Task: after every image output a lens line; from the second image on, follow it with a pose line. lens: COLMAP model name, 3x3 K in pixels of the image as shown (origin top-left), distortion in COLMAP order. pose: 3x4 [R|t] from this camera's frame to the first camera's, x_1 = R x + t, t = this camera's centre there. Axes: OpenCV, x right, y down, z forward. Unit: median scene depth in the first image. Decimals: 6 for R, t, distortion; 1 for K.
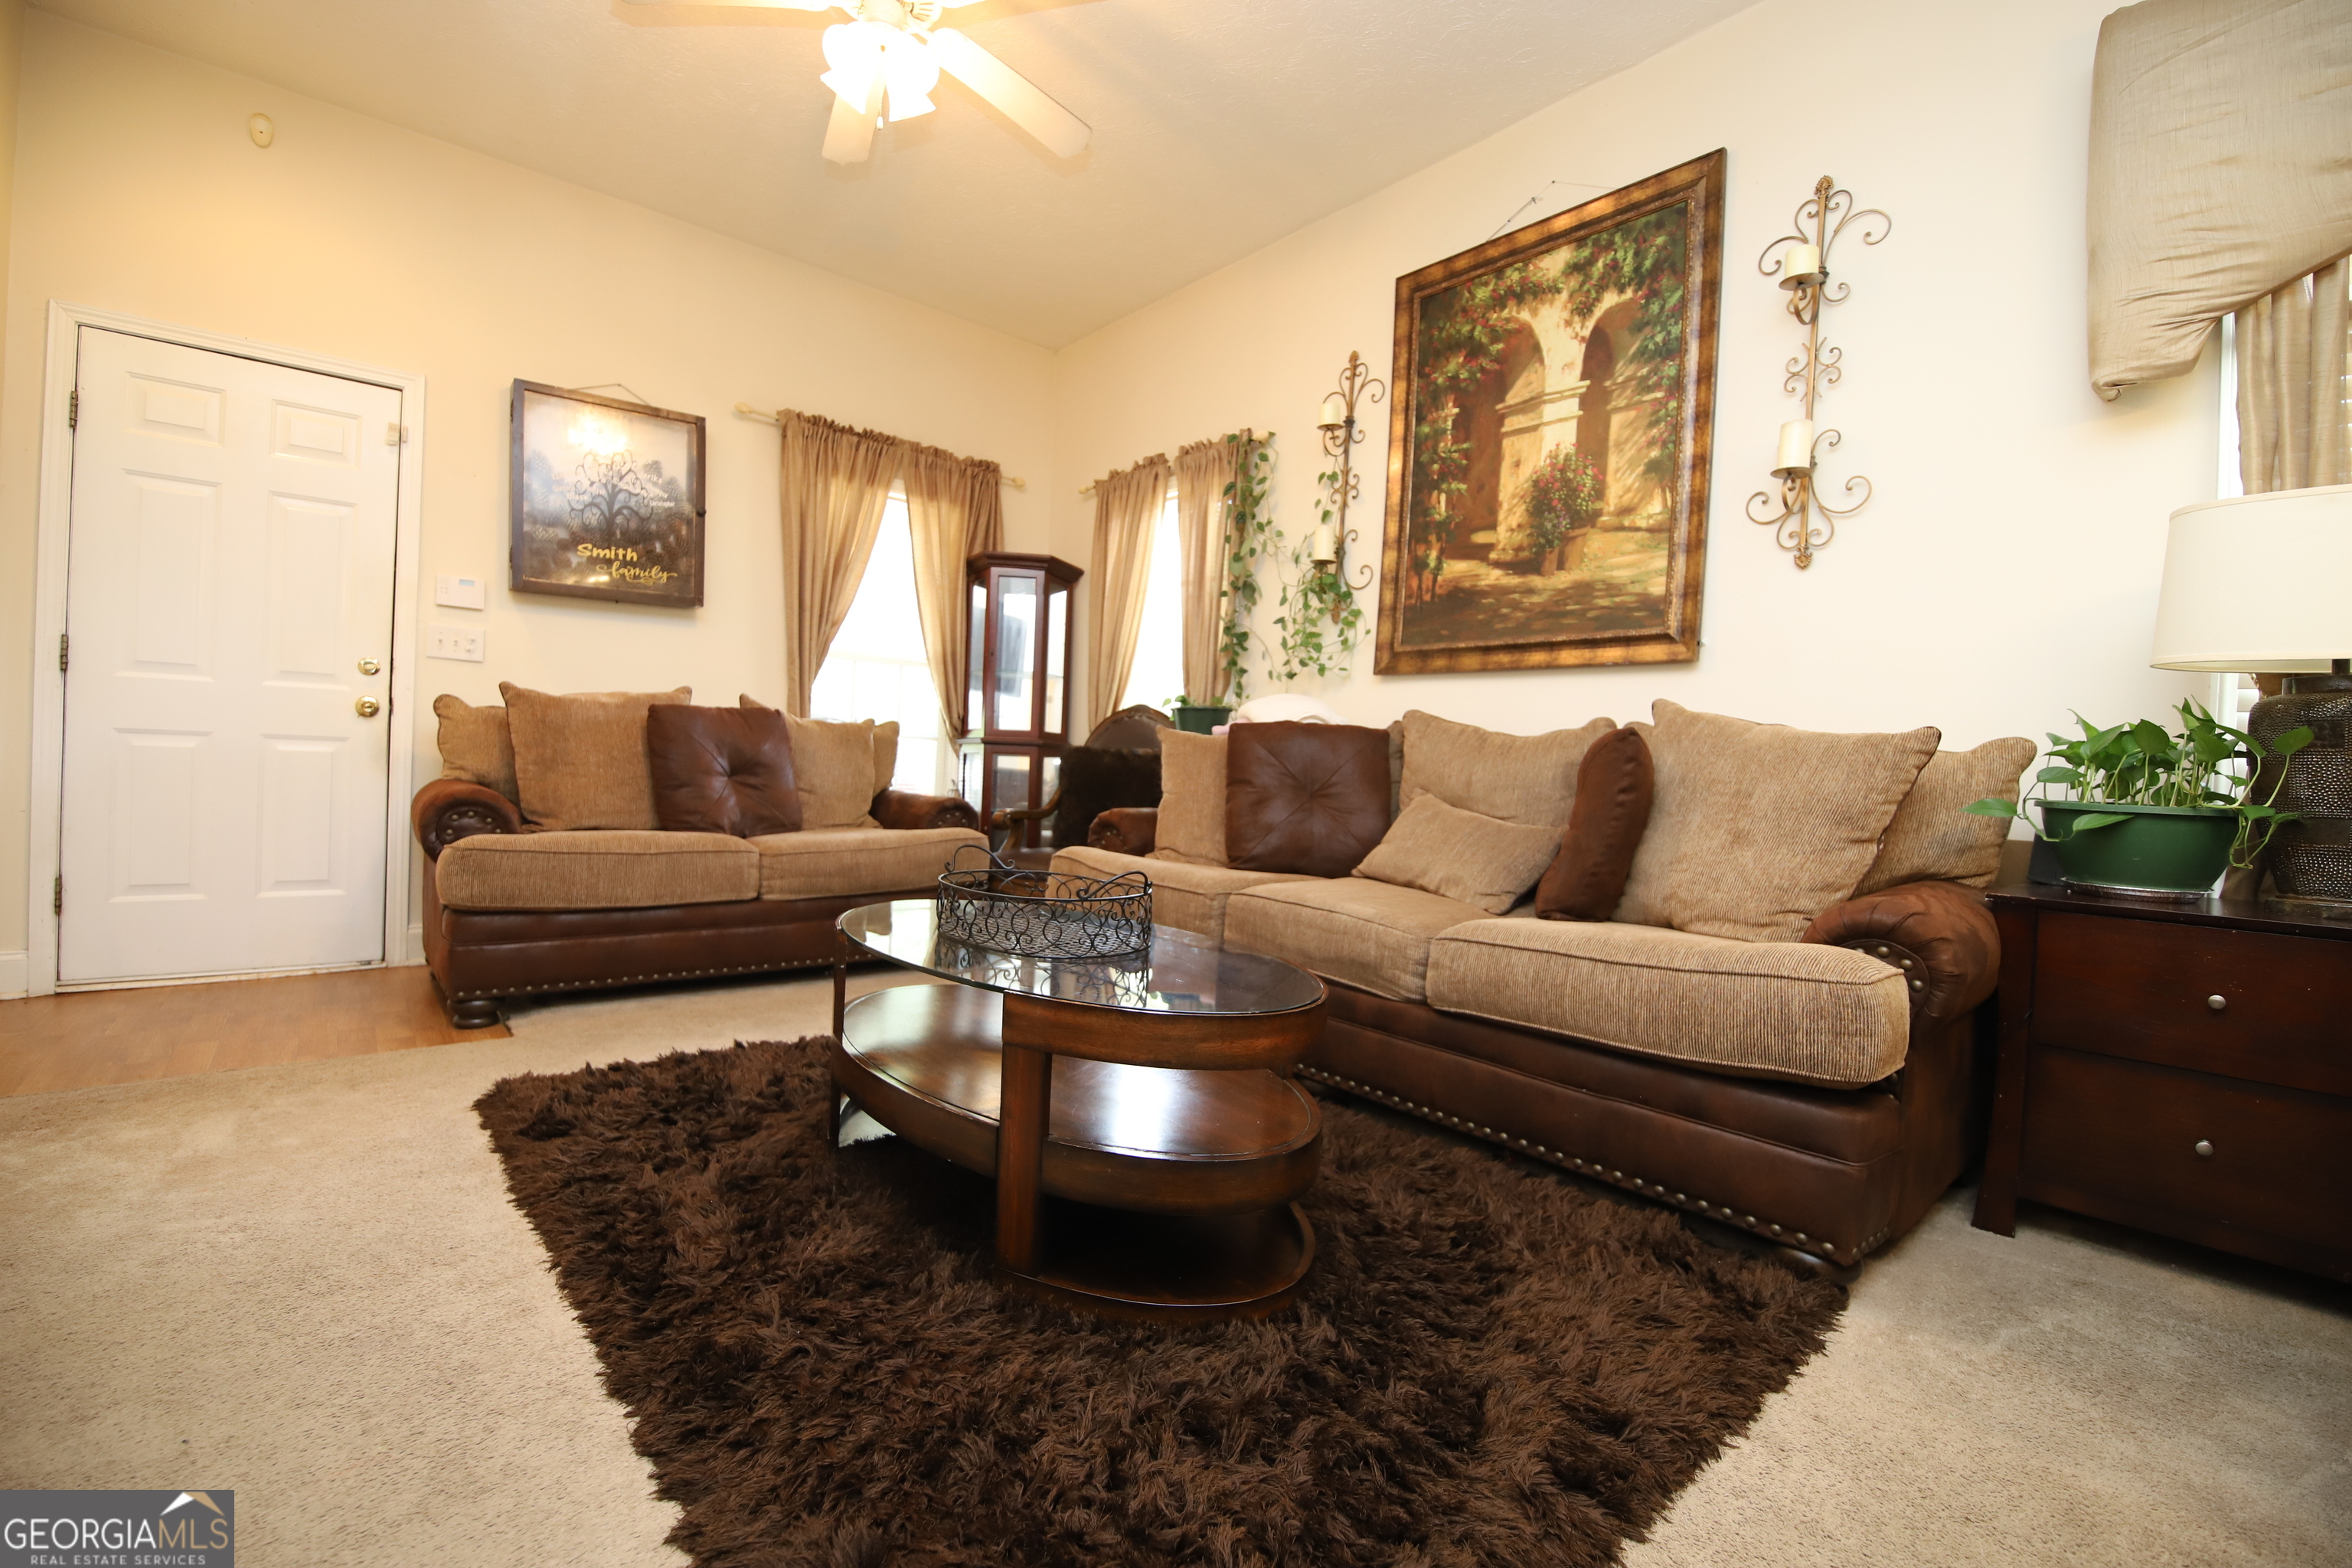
lens RADIAL K [[1023.2, 0, 1194.0], [0, 1023.2, 789.5], [0, 0, 1]] dist [0.001680, -0.010320]
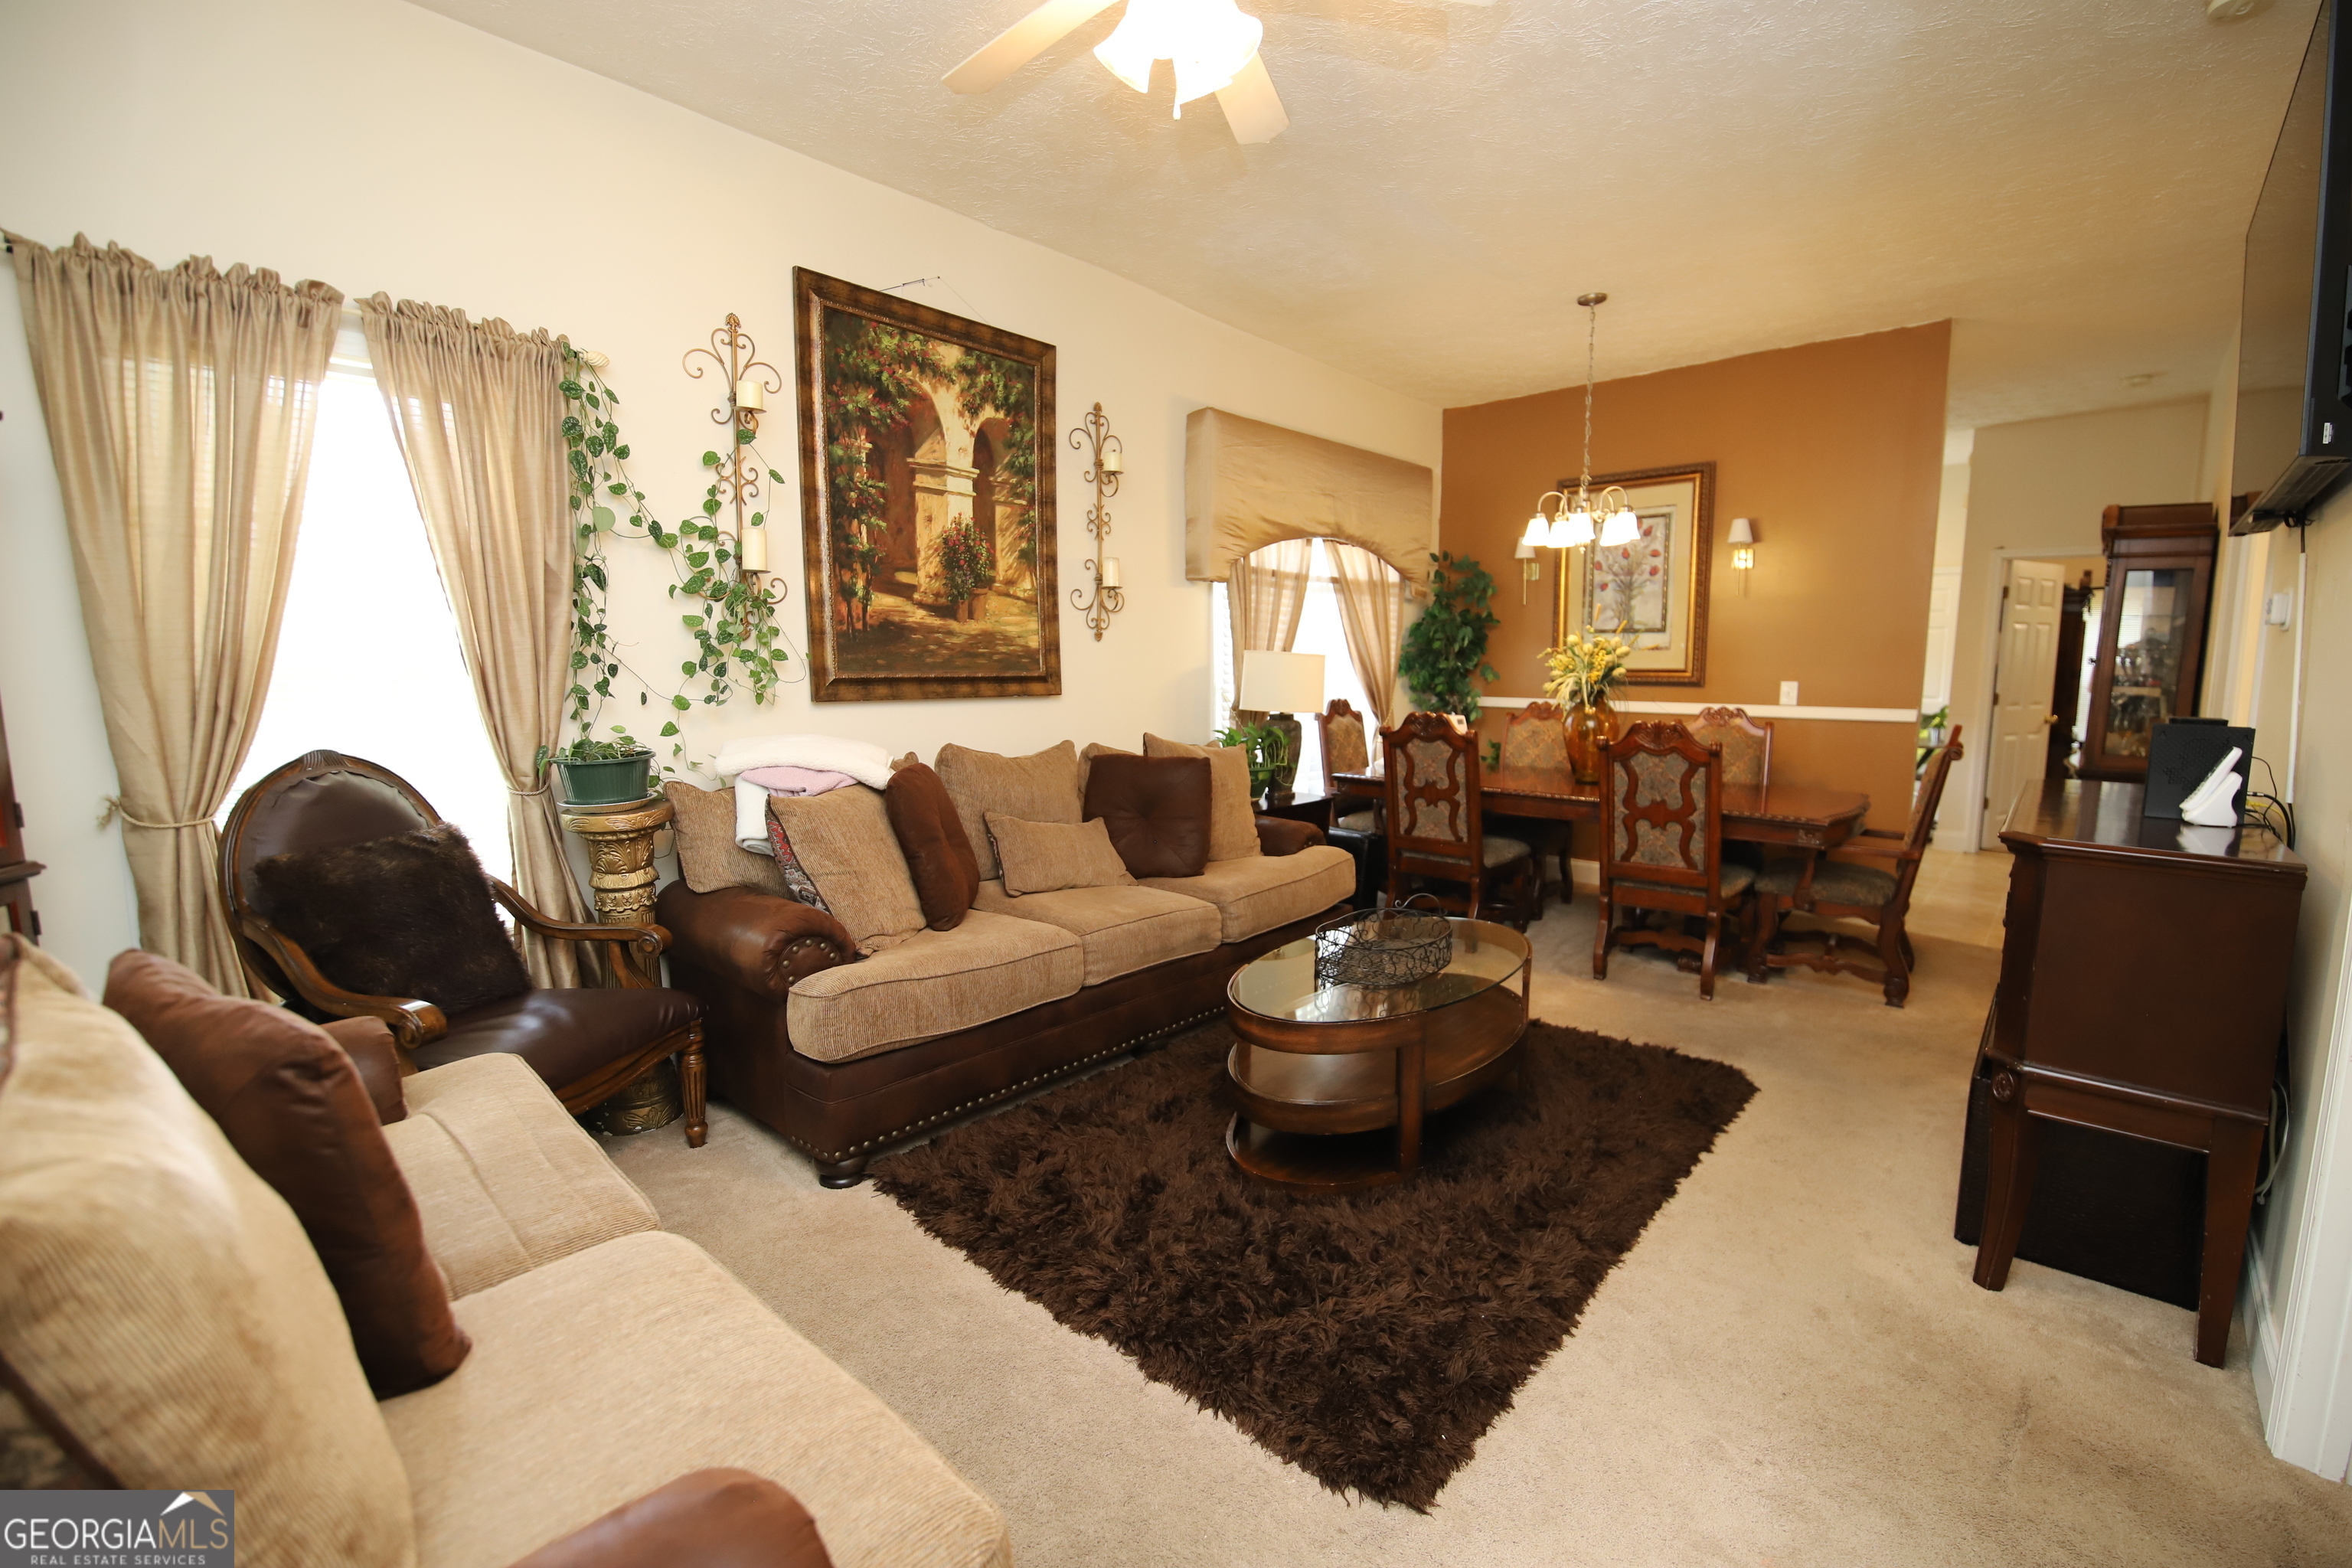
lens RADIAL K [[1023.2, 0, 1194.0], [0, 1023.2, 789.5], [0, 0, 1]] dist [0.001680, -0.010320]
pose [[-0.131762, -0.166647, 0.977173, -0.910888], [0.011124, 0.985457, 0.169560, -0.211629], [-0.991219, 0.033211, -0.127992, 0.868888]]
